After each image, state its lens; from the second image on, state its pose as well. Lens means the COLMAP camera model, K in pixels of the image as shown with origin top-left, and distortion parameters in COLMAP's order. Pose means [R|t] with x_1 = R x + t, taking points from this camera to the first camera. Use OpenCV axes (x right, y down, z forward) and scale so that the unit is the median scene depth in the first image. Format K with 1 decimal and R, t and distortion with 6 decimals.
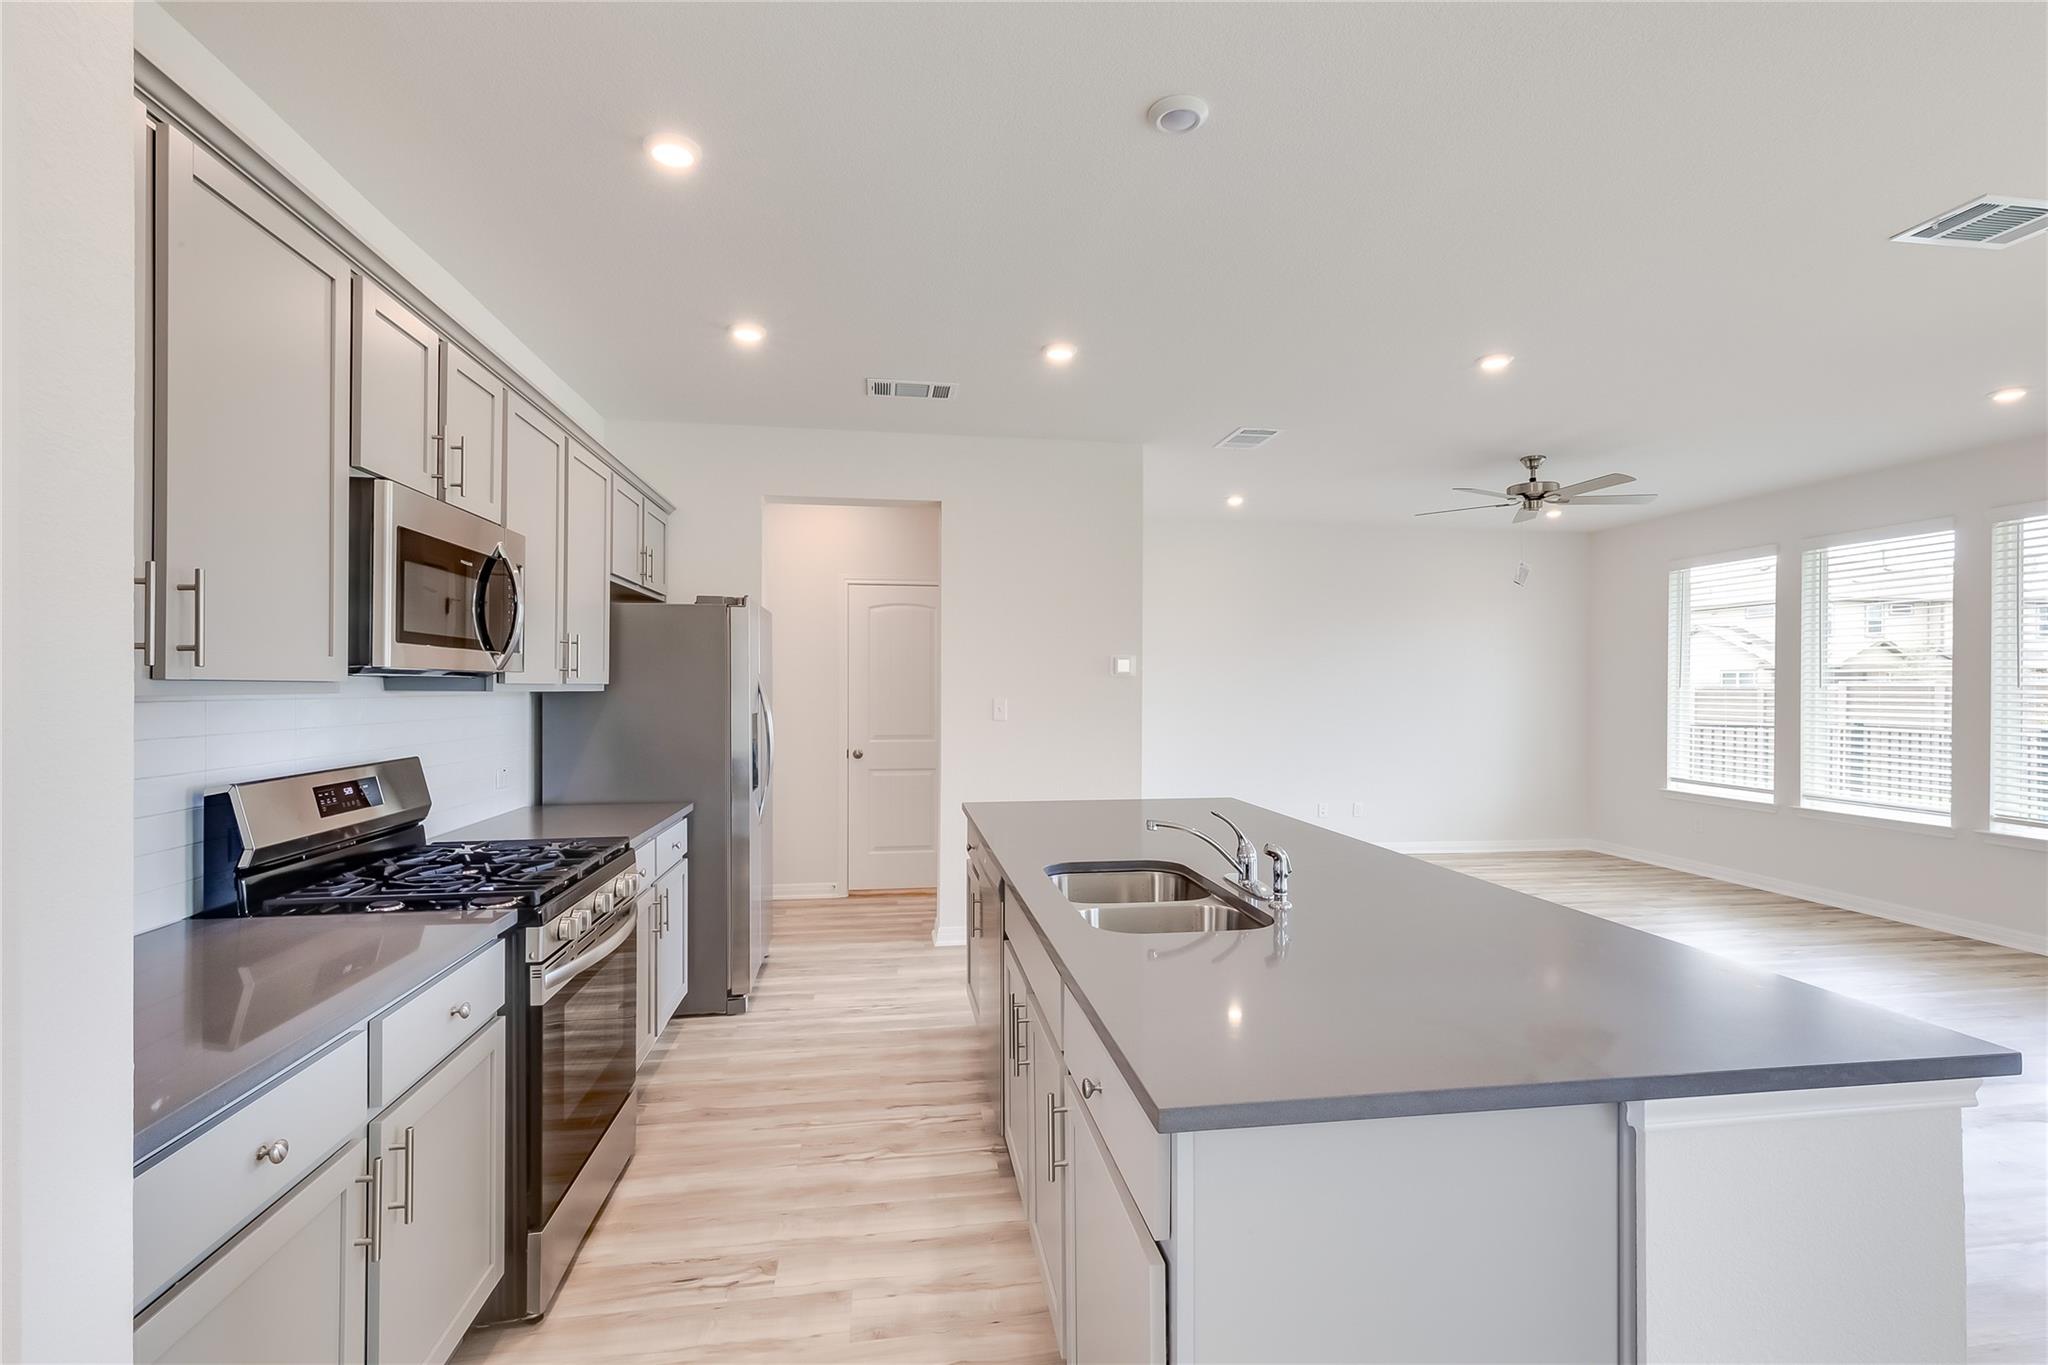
lens RADIAL K [[929.5, 0, 1028.9], [0, 929.5, 674.9], [0, 0, 1]] dist [0.010001, -0.002024]
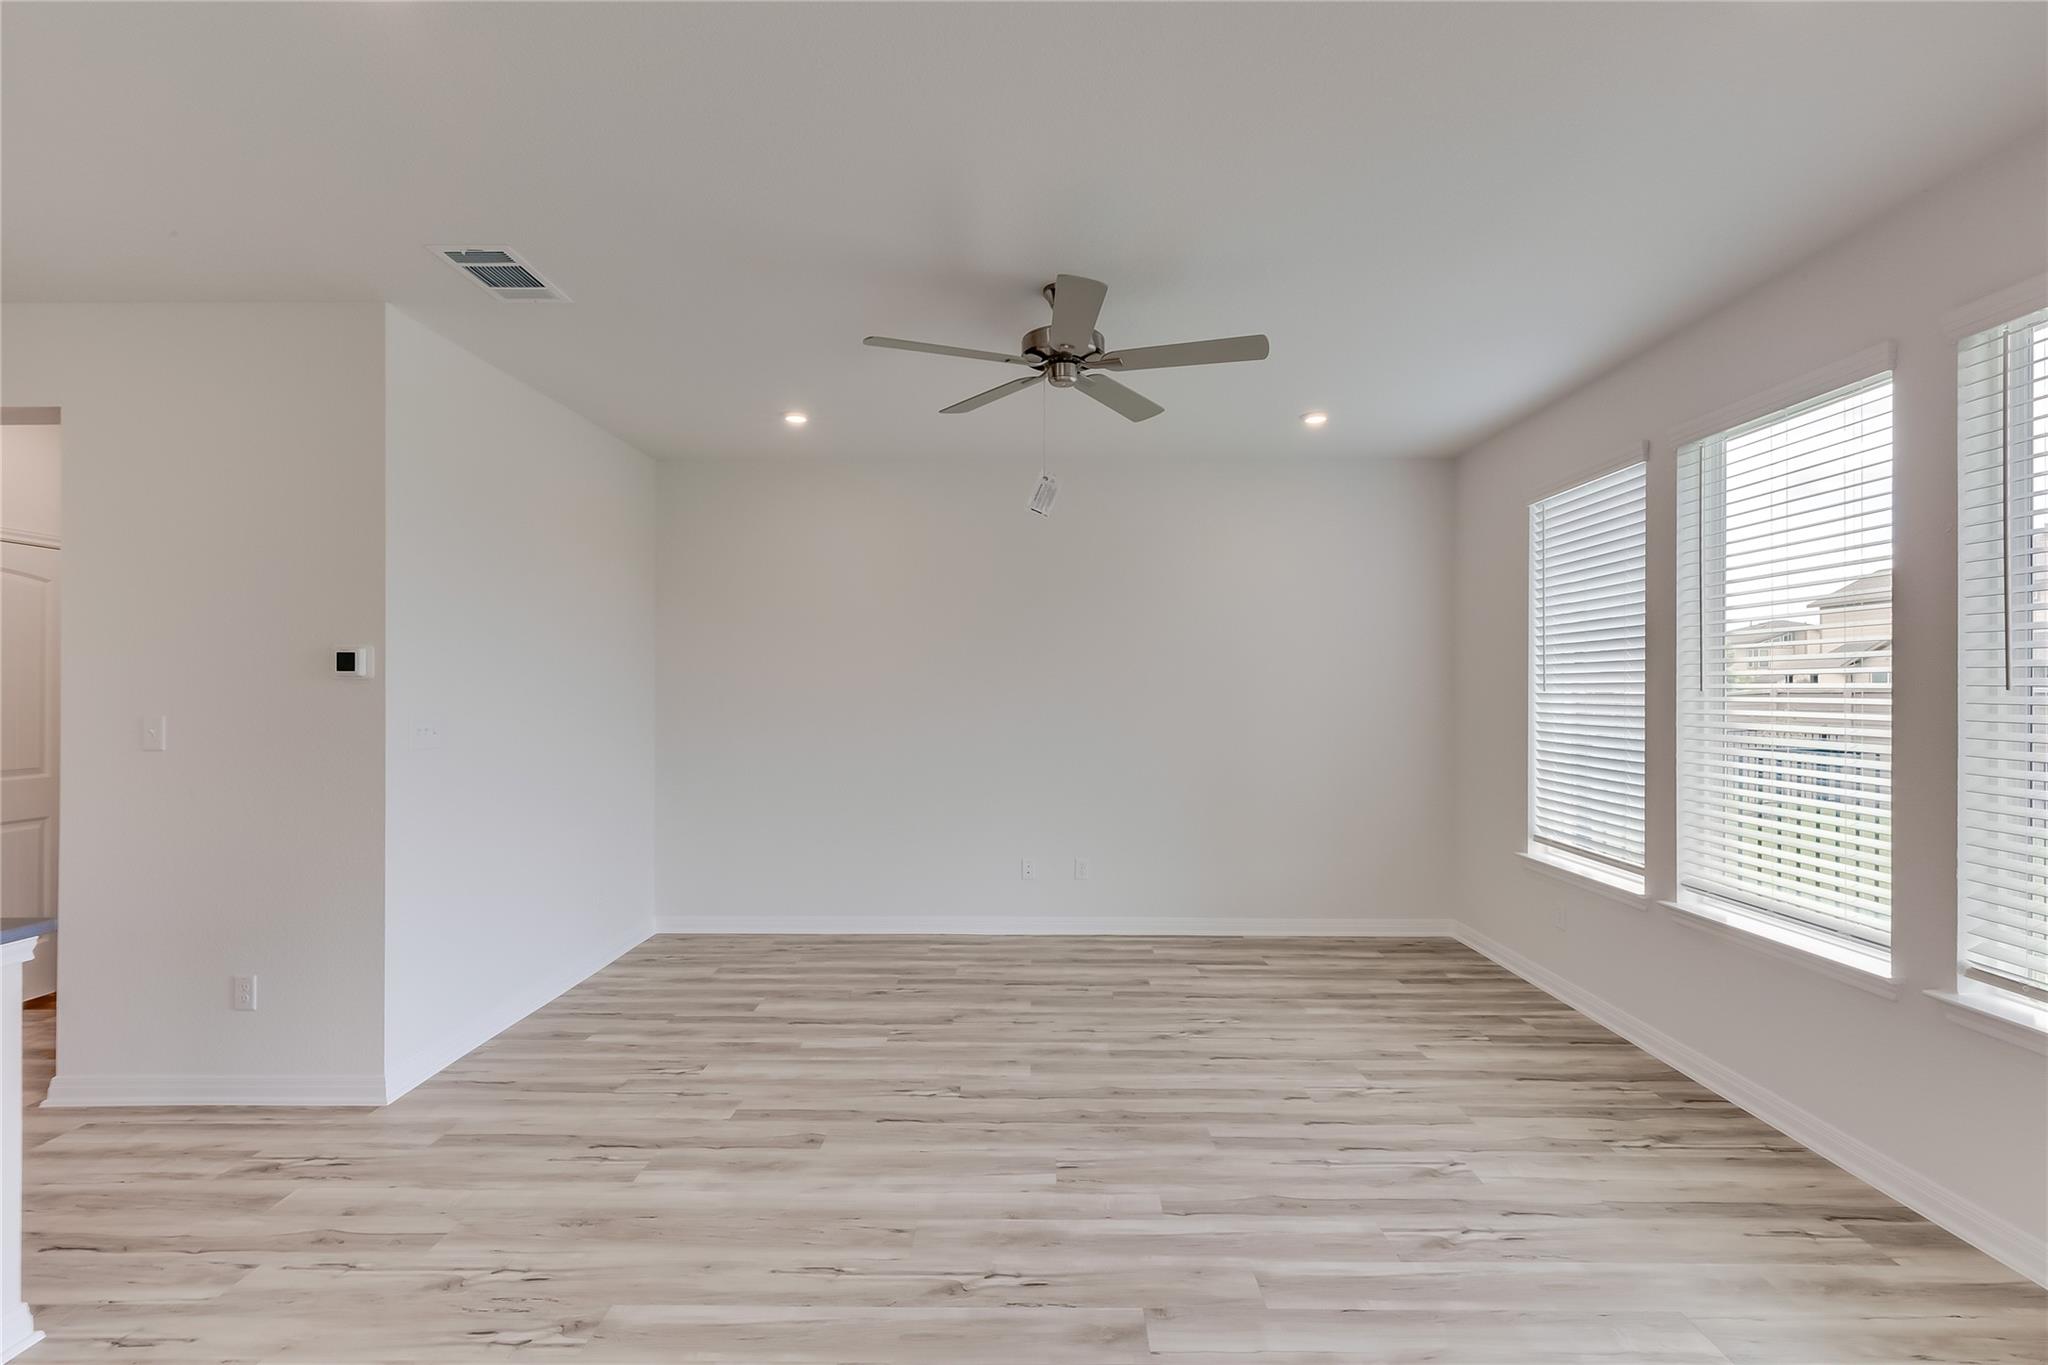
lens RADIAL K [[929.5, 0, 1027.2], [0, 929.5, 688.2], [0, 0, 1]] dist [0.010001, -0.002024]
pose [[0.985496, -0.005889, -0.169595, 1.342724], [0.007611, 0.999926, 0.009503, 0.007958], [0.169526, -0.010656, 0.985468, 0.952346]]
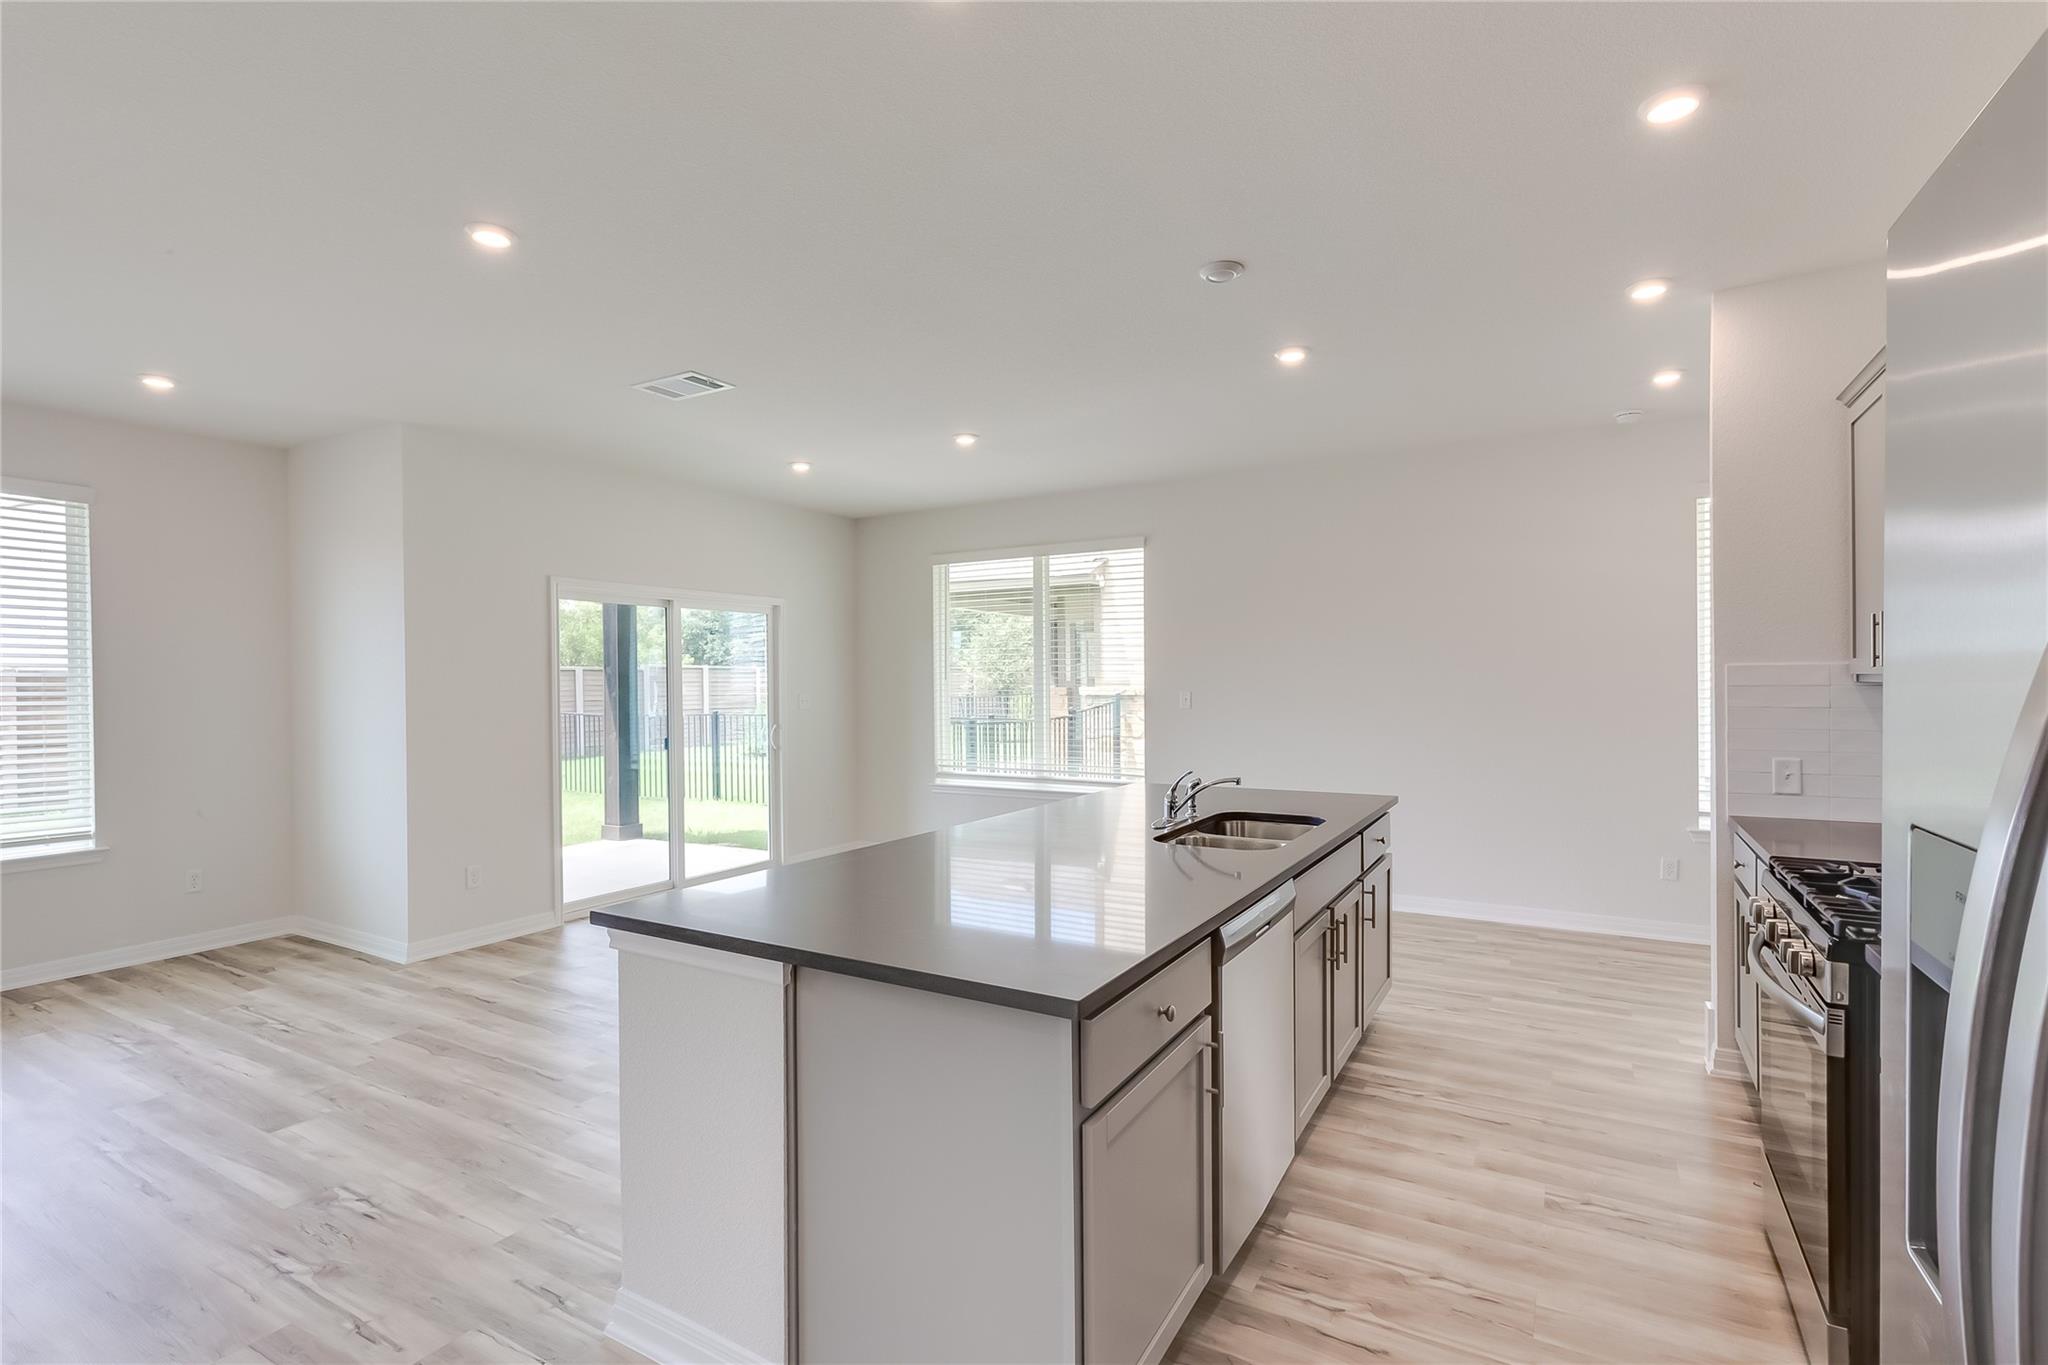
lens RADIAL K [[929.5, 0, 1039.5], [0, 929.5, 695.3], [0, 0, 1]] dist [0.010001, -0.002024]
pose [[-0.778723, -0.004283, 0.627353, -0.443325], [-0.001133, 0.999985, 0.005421, 0.023860], [-0.627367, 0.003510, -0.778716, 2.001429]]
